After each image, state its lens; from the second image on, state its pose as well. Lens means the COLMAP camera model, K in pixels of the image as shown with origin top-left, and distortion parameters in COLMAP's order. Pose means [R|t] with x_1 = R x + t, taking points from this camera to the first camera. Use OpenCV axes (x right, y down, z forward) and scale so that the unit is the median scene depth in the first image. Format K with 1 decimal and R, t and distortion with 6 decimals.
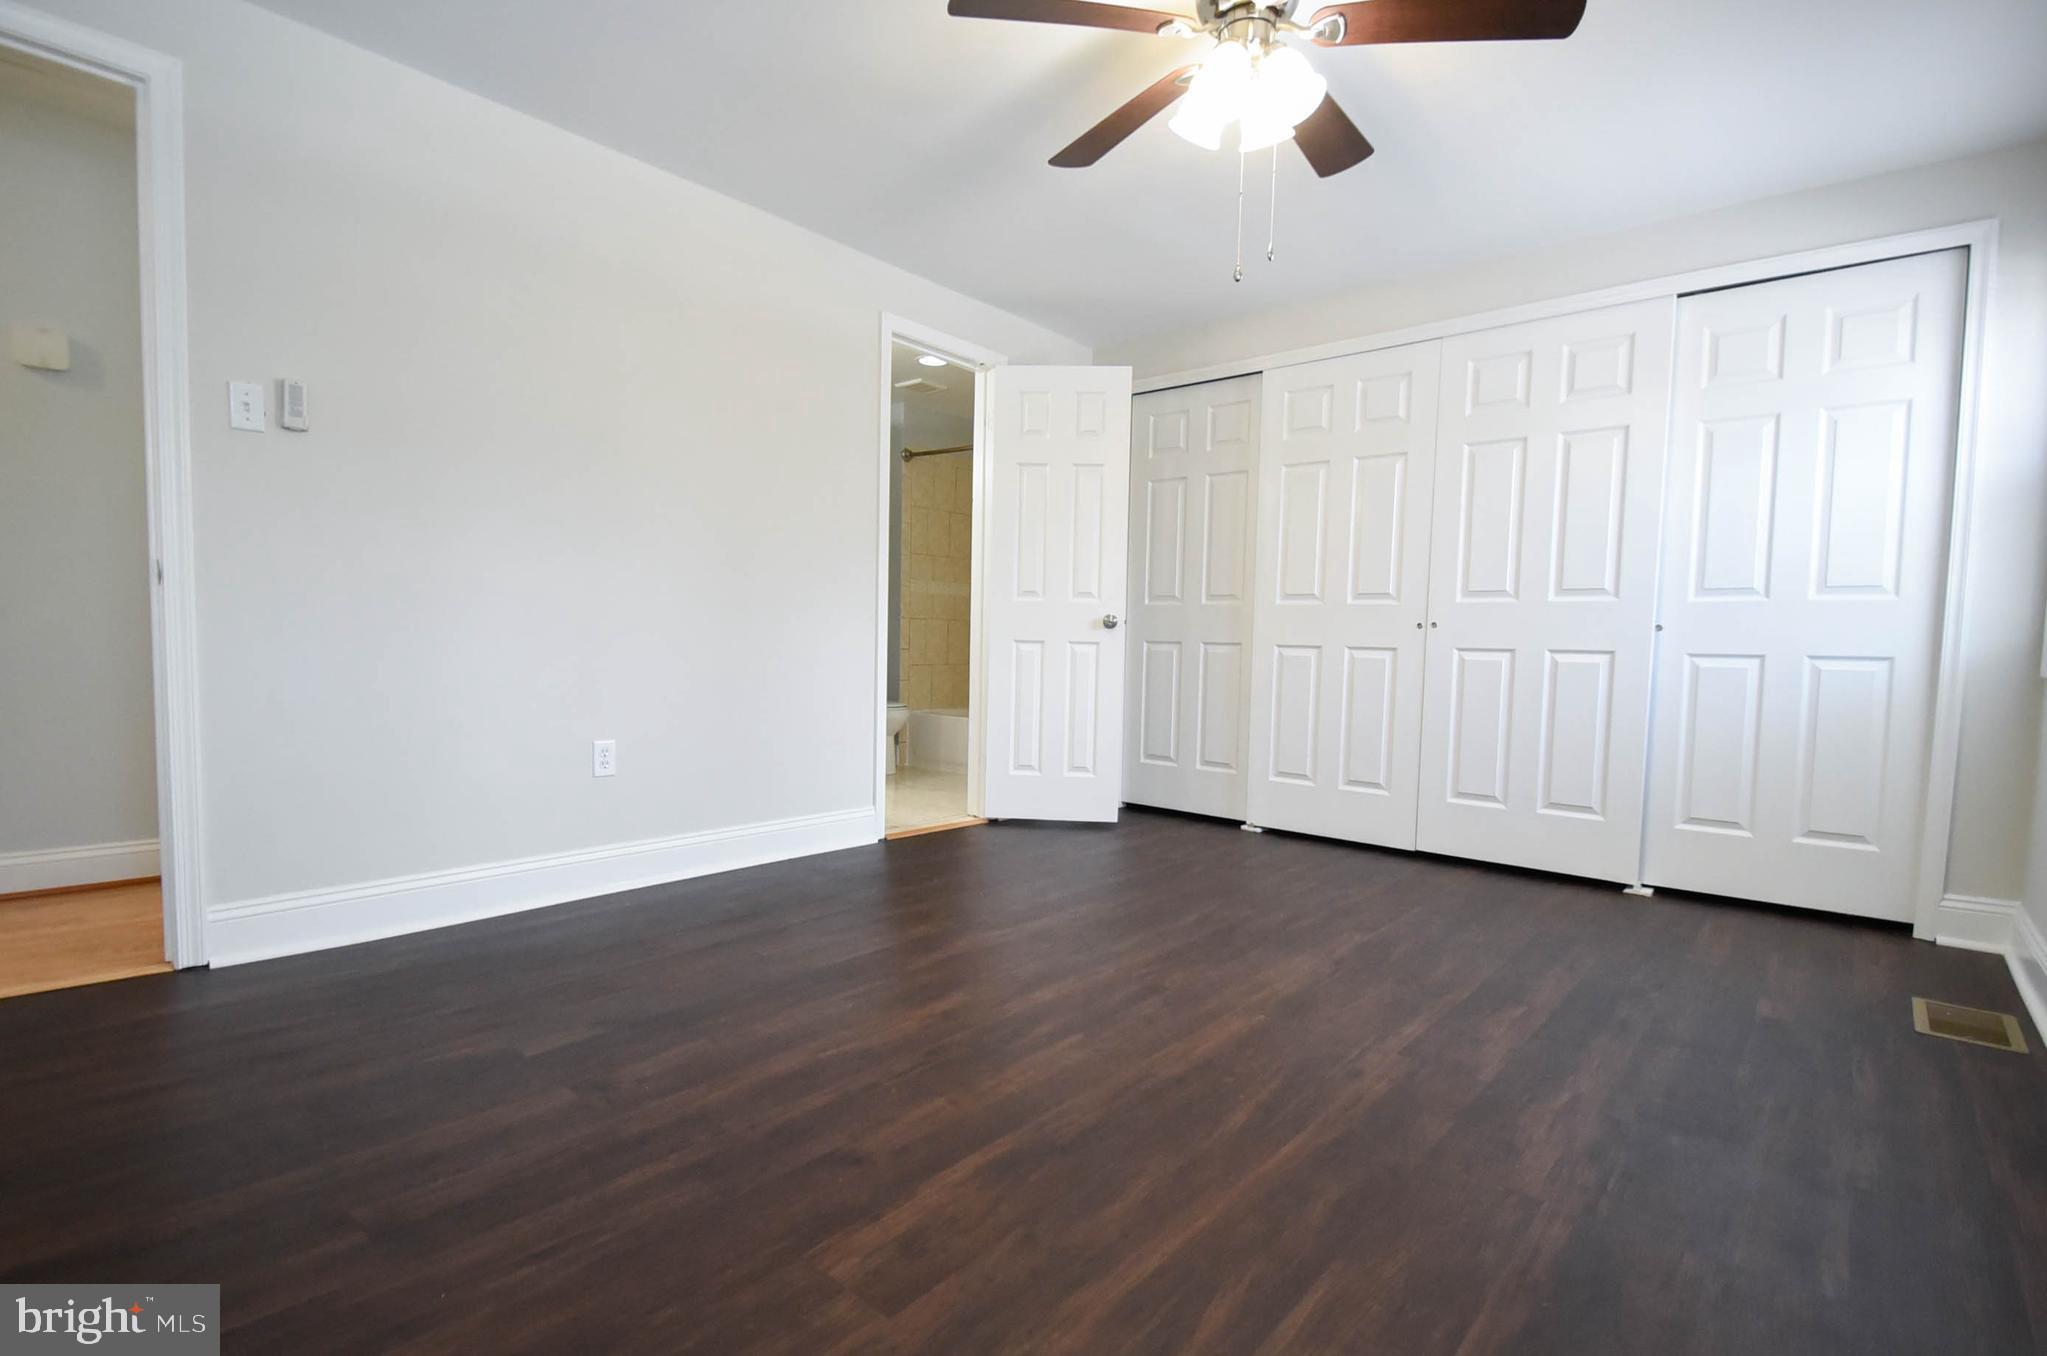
lens RADIAL K [[925.1, 0, 1026.6], [0, 925.1, 707.4], [0, 0, 1]] dist [-0.001325, -0.000332]
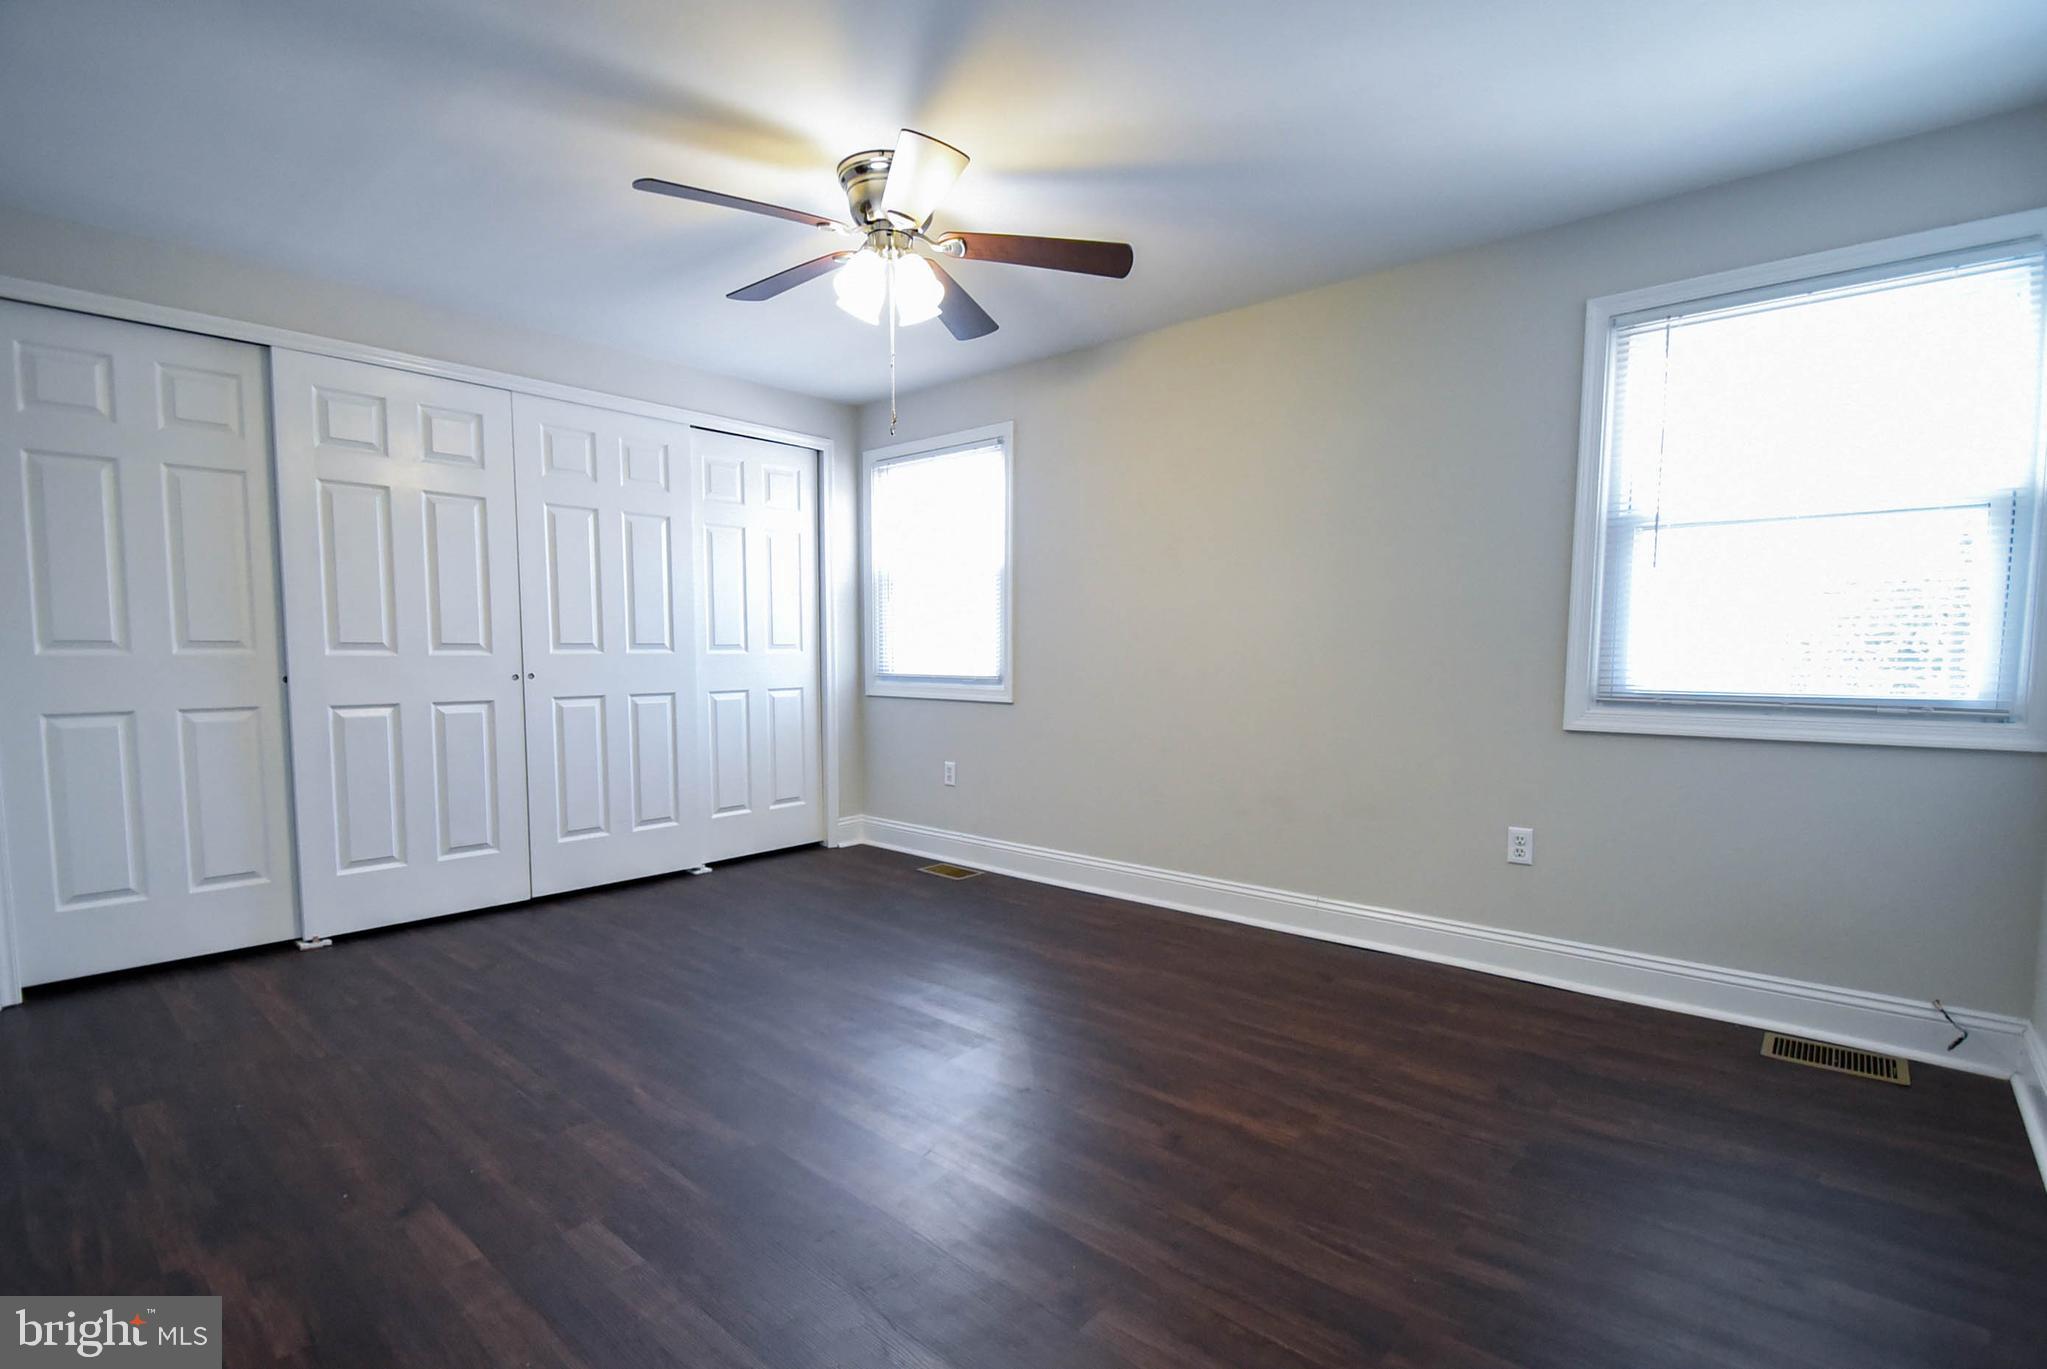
lens RADIAL K [[912.1, 0, 1019.3], [0, 912.1, 726.6], [0, 0, 1]] dist [0.021533, -0.020719]
pose [[0.037387, -0.107573, 0.993494, -0.633987], [0.070402, 0.992002, 0.104762, -0.117211], [-0.996818, 0.066027, 0.044661, 0.485409]]
